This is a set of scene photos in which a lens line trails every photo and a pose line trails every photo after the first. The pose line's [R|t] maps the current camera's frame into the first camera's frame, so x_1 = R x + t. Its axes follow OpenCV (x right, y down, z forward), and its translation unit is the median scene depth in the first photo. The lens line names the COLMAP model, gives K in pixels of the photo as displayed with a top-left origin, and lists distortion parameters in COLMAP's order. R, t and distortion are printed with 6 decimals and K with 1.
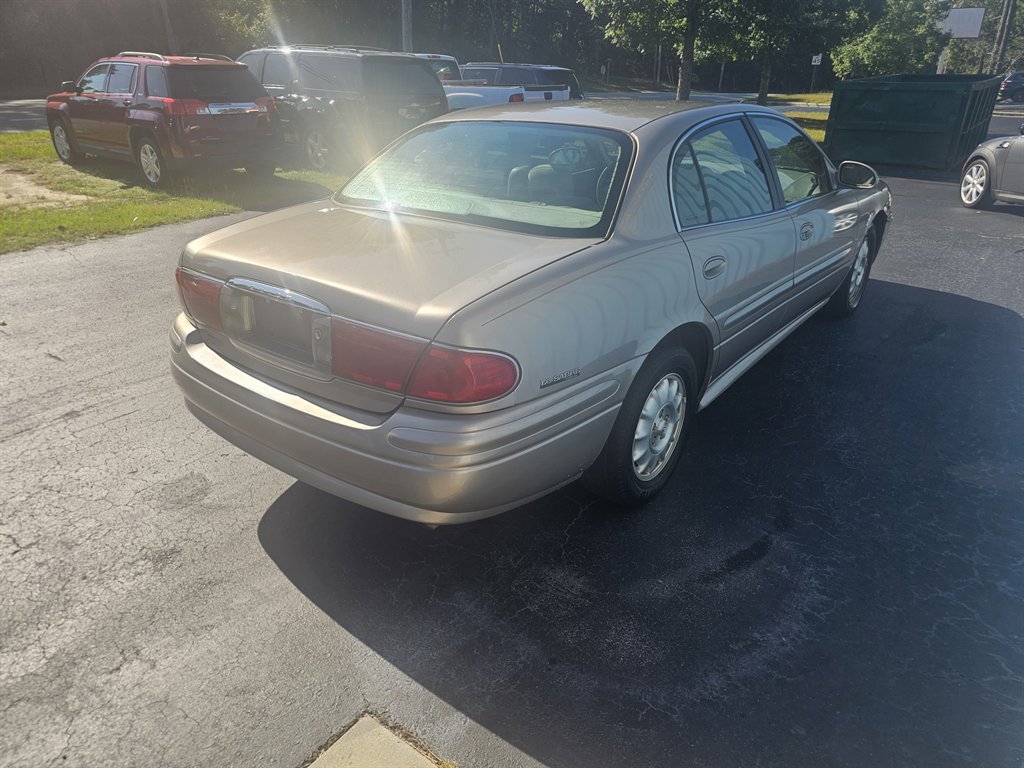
lens RADIAL K [[705.3, 0, 512.0], [0, 705.3, 384.0], [0, 0, 1]] dist [0.069693, -0.061910]
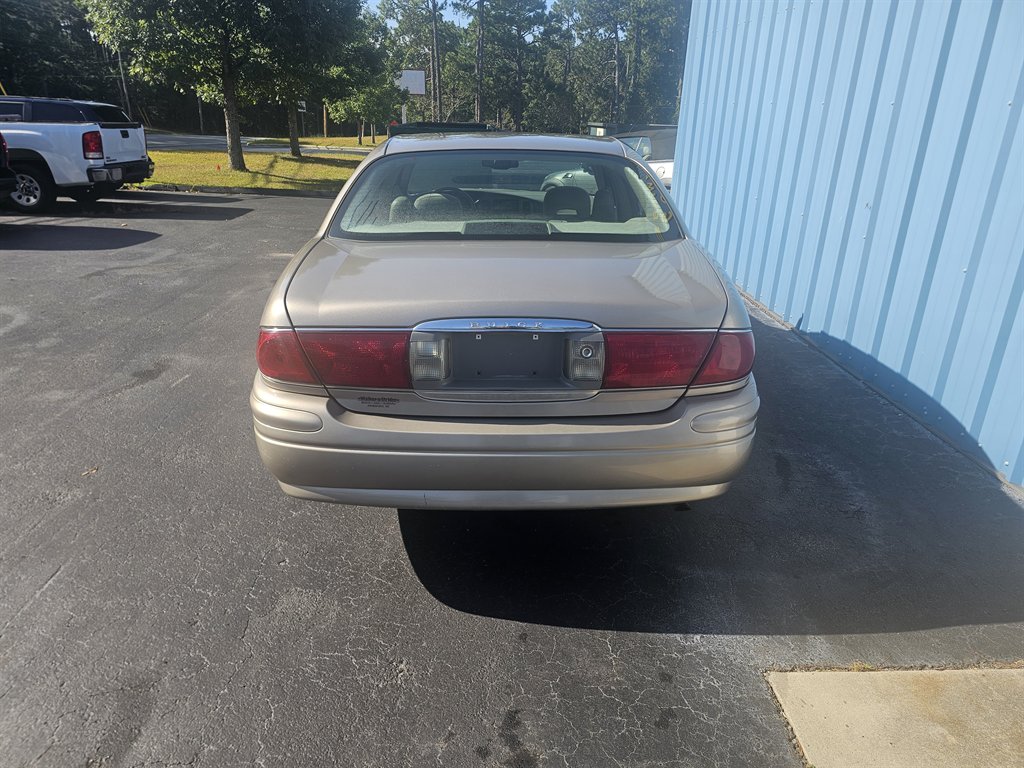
lens RADIAL K [[700.7, 0, 493.4], [0, 700.7, 382.8], [0, 0, 1]] dist [0.048813, -0.039786]
pose [[0.779406, -0.201285, 0.593305, -0.133784], [0.231816, 0.972429, 0.025377, -0.011510], [-0.582055, 0.117758, 0.804577, 0.036557]]
